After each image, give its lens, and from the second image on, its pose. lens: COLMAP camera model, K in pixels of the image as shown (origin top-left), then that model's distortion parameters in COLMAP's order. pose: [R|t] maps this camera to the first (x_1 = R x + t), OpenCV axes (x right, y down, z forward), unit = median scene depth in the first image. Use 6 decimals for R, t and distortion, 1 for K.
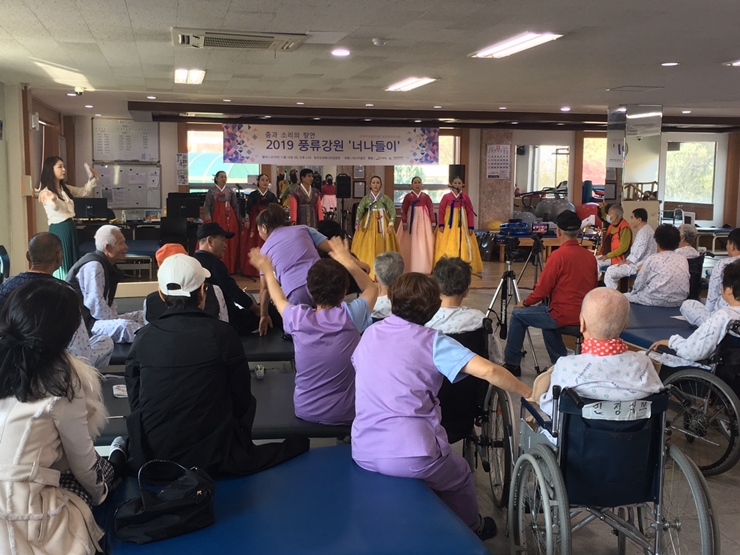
lens RADIAL K [[863.4, 0, 370.0], [0, 863.4, 277.5], [0, 0, 1]] dist [0.036926, 0.058223]
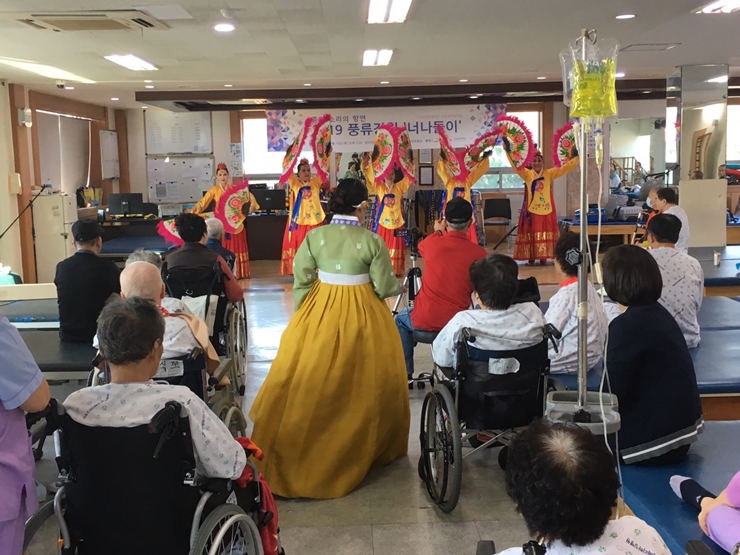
lens RADIAL K [[927.3, 0, 370.0], [0, 927.3, 277.5], [0, 0, 1]] dist [0.050566, 0.012475]
pose [[0.978032, -0.008057, -0.208300, 0.141543], [0.009668, 0.999931, 0.006717, -0.002075], [0.208231, -0.008583, 0.978042, 0.035908]]
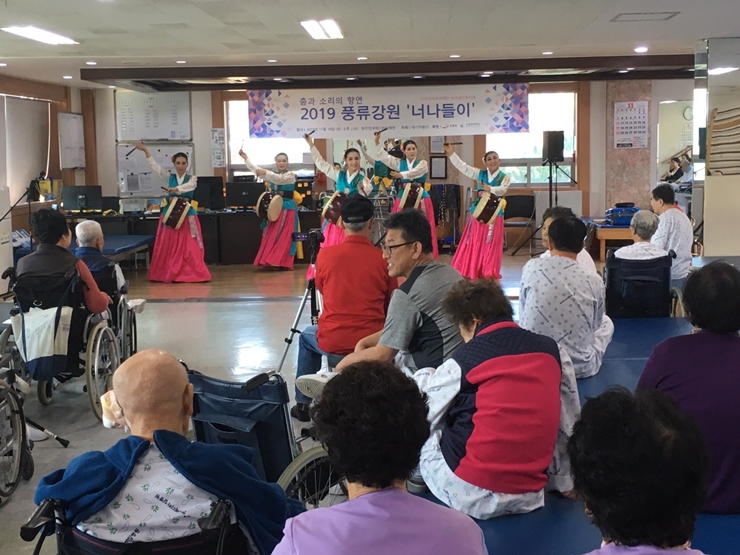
lens RADIAL K [[1076.7, 0, 370.0], [0, 1076.7, 277.5], [0, 0, 1]] dist [0.047552, 0.024835]
pose [[0.961605, 0.004230, -0.274405, 0.207515], [-0.004182, 0.999991, 0.000762, -0.004061], [0.274405, 0.000414, 0.961614, 0.060213]]
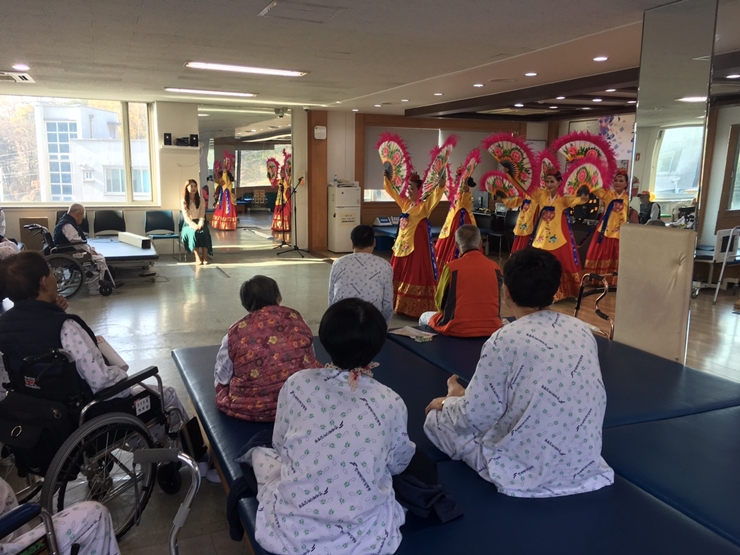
lens RADIAL K [[630.4, 0, 370.0], [0, 630.4, 277.5], [0, 0, 1]] dist [0.074405, -0.096389]
pose [[0.166078, 0.160420, -0.972977, 0.468365], [-0.129501, 0.981682, 0.139751, -0.068285], [0.977572, 0.102792, 0.183810, 0.618043]]
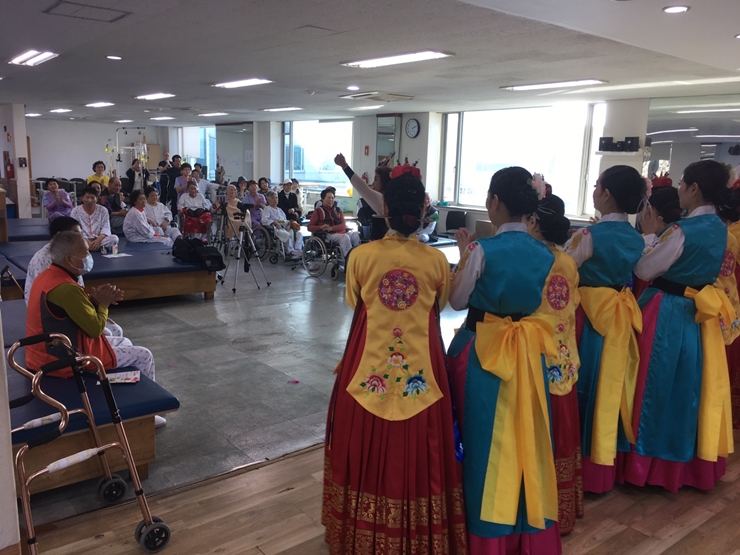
lens RADIAL K [[630.4, 0, 370.0], [0, 630.4, 277.5], [0, 0, 1]] dist [0.074405, -0.096389]
pose [[-0.897841, 0.041189, -0.438388, 0.205363], [-0.092330, 0.955870, 0.278905, -0.114940], [0.430530, 0.290889, -0.854417, 0.945445]]
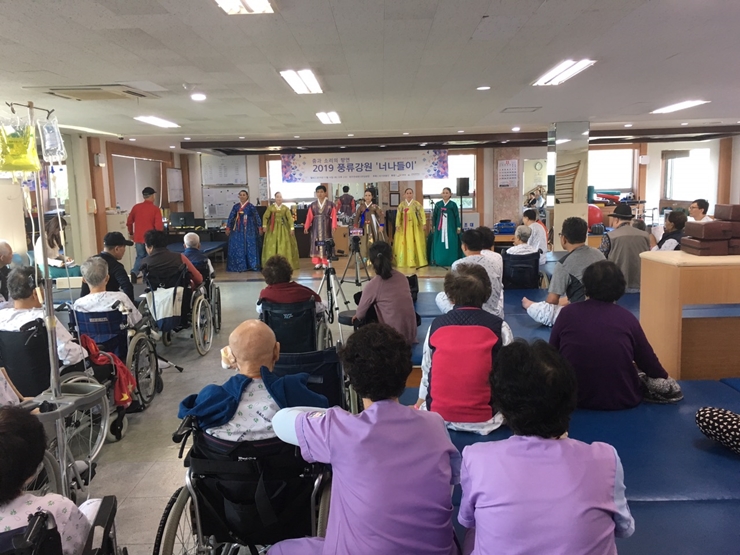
lens RADIAL K [[630.4, 0, 370.0], [0, 630.4, 277.5], [0, 0, 1]] dist [0.074405, -0.096389]
pose [[0.969805, -0.000904, -0.243879, 0.197365], [0.006543, 0.999730, 0.022310, -0.006094], [0.243793, -0.023232, 0.969549, 0.066500]]
